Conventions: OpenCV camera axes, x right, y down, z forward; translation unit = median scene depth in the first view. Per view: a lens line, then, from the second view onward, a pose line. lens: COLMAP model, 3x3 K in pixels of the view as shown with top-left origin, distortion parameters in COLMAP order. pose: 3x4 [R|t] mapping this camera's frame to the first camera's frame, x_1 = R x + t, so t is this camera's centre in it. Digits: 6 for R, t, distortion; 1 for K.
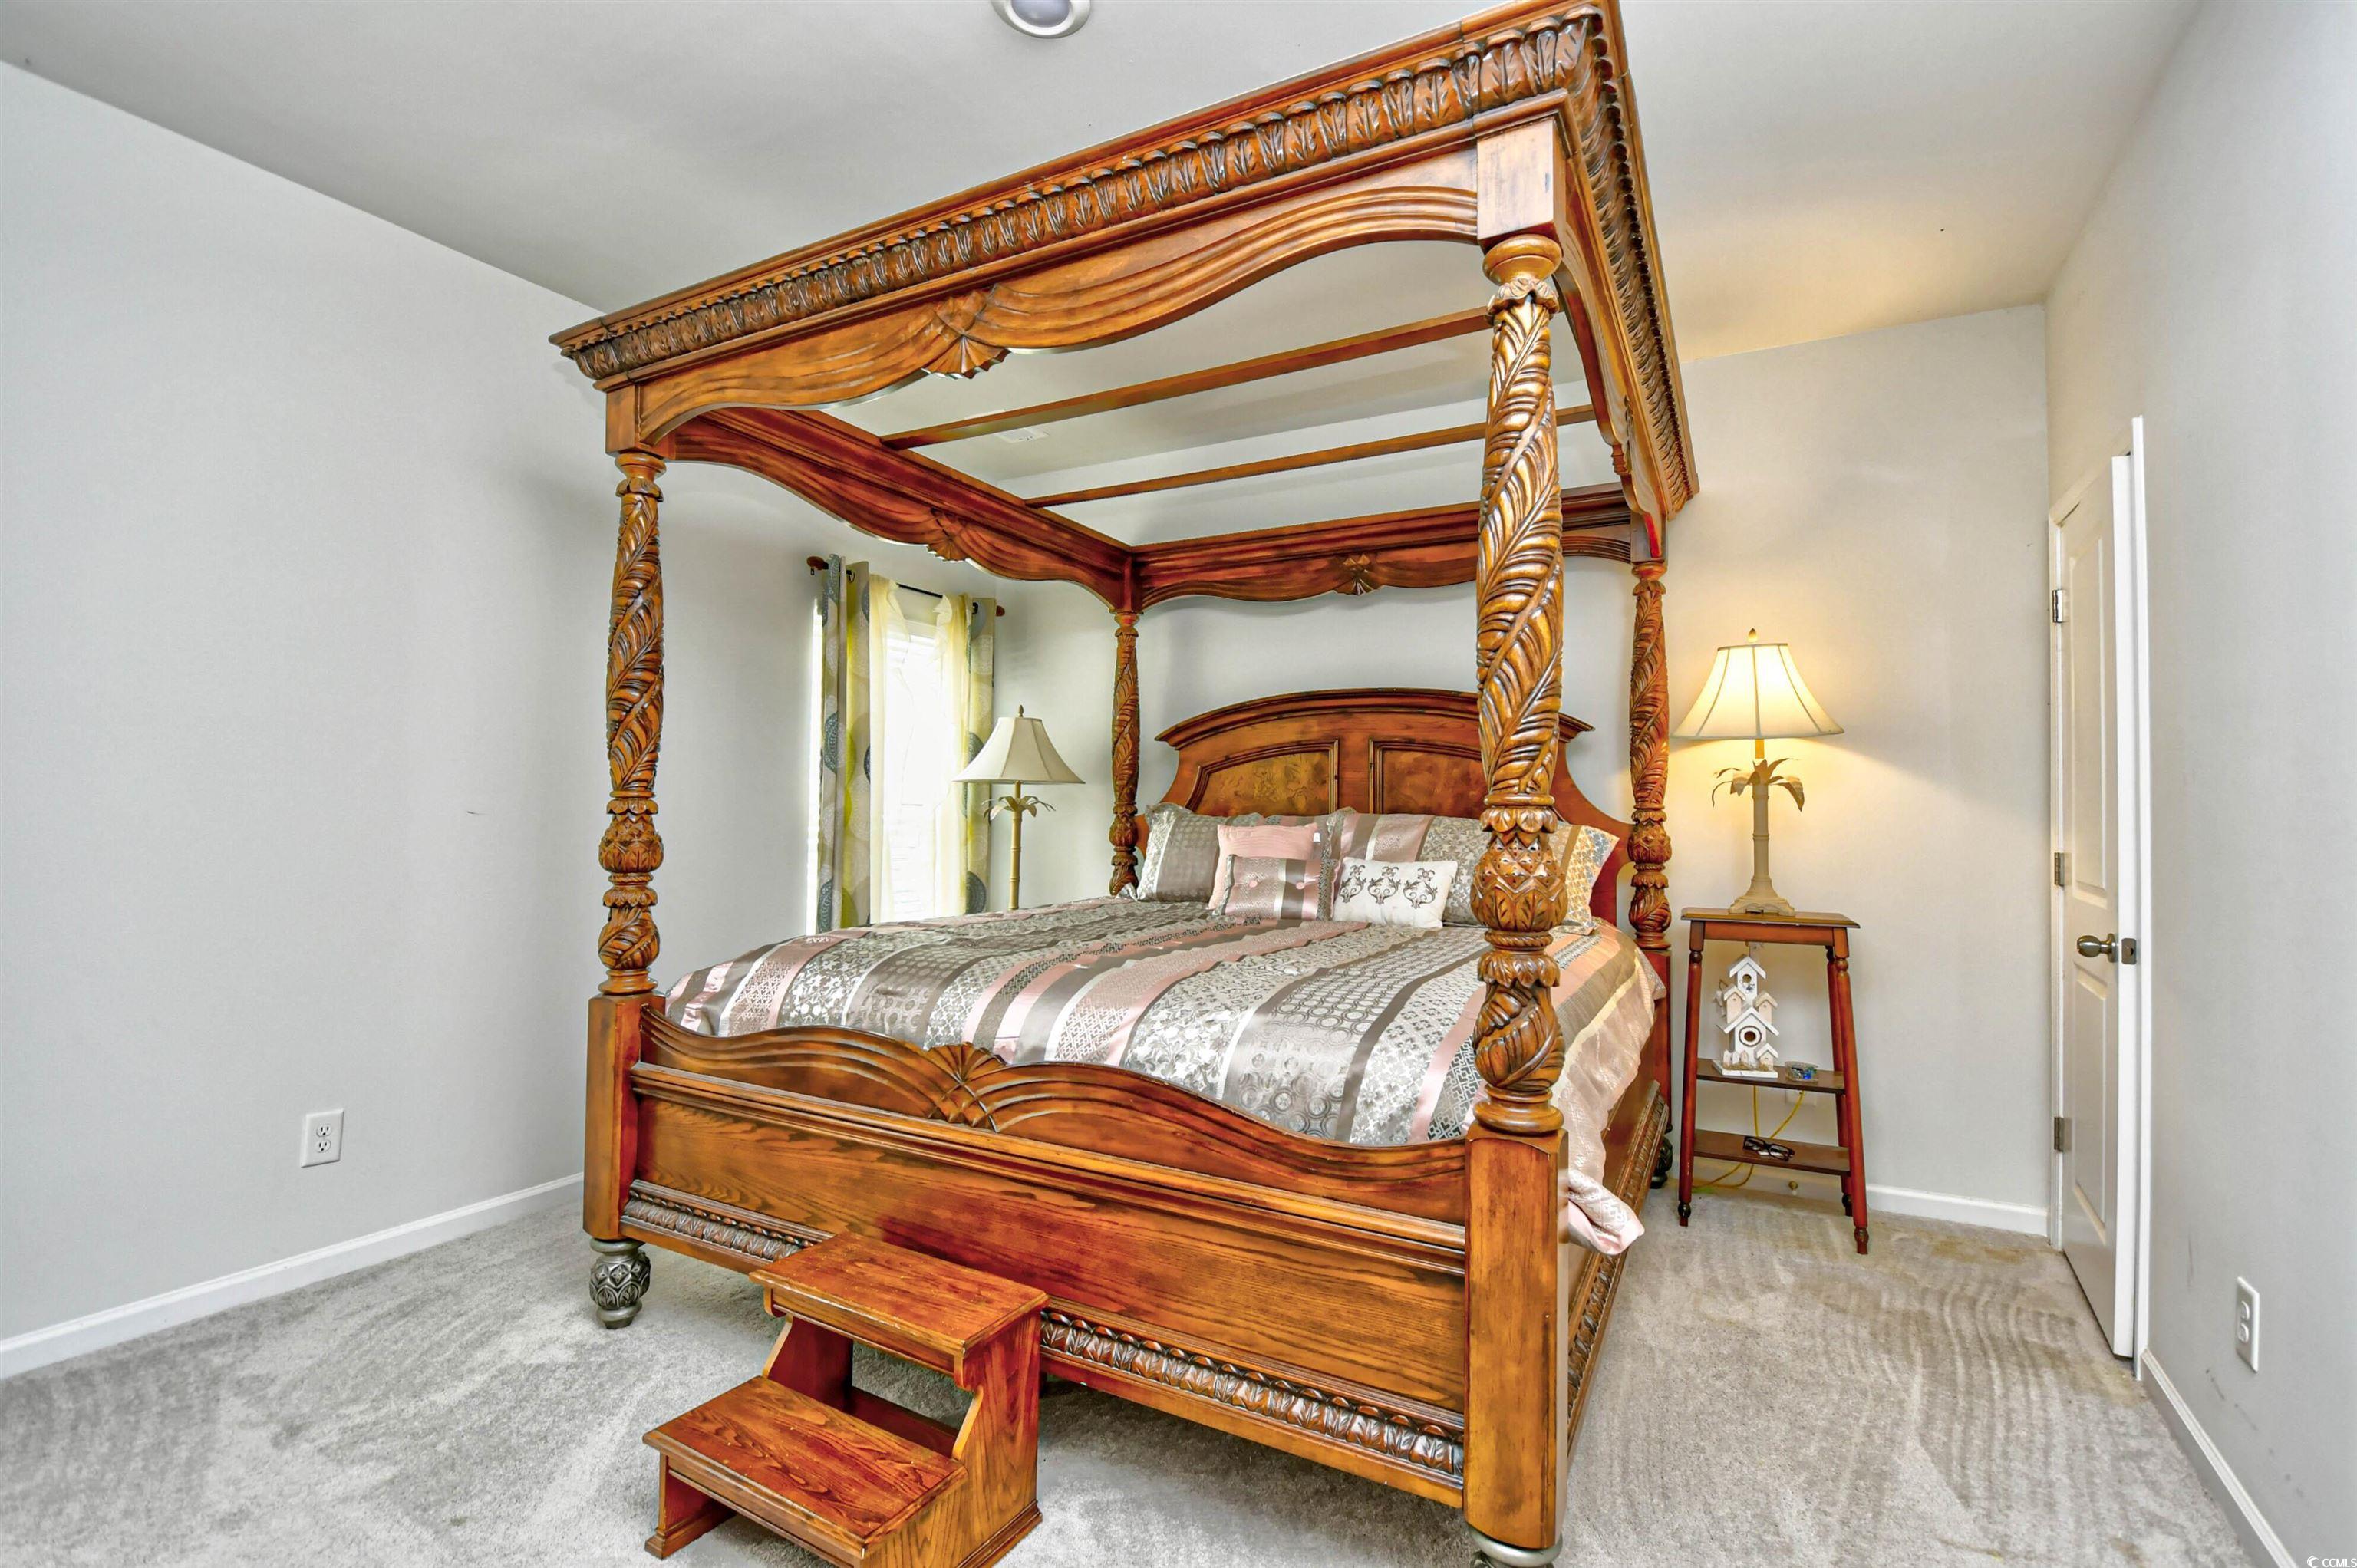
lens RADIAL K [[1031.8, 0, 1191.9], [0, 1031.8, 793.7], [0, 0, 1]] dist [0.019017, -0.023503]
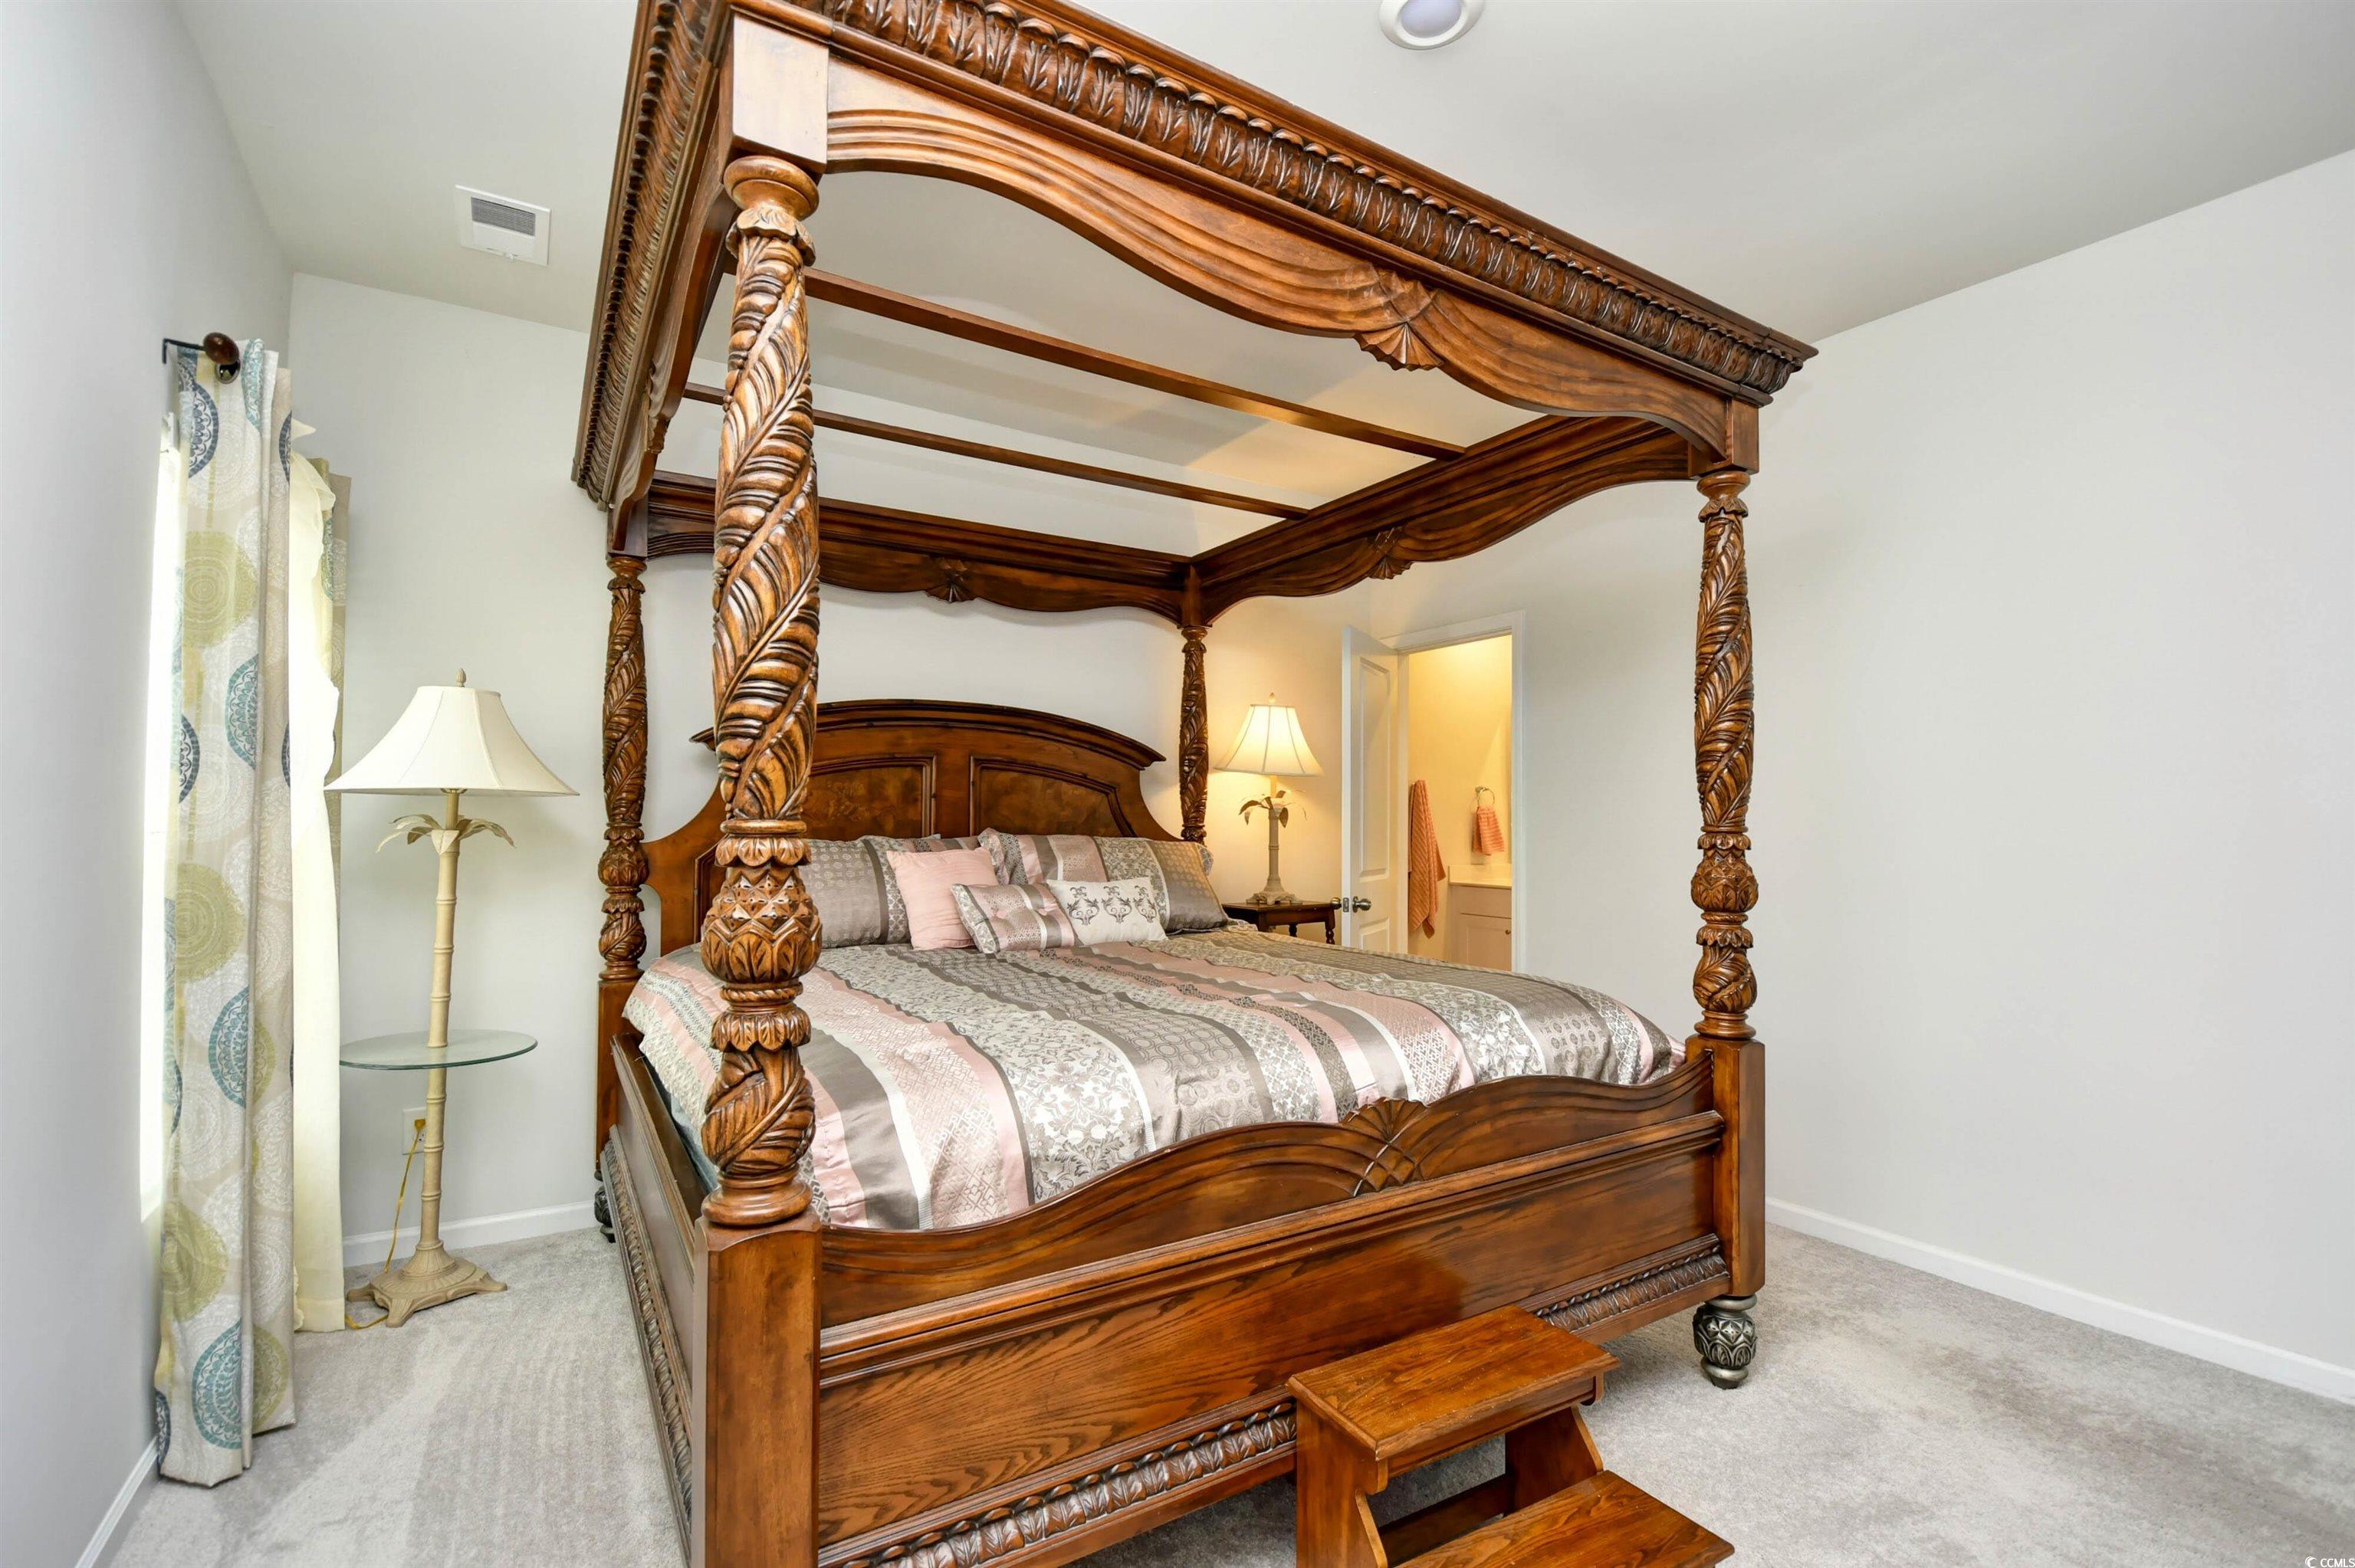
lens RADIAL K [[1027.2, 0, 1168.4], [0, 1027.2, 812.6], [0, 0, 1]] dist [0.001420, -0.022558]
pose [[0.504486, 0.002393, 0.863416, -0.575432], [-0.008864, 0.999958, 0.002408, -0.005013], [-0.863374, -0.008868, 0.504486, 0.375460]]
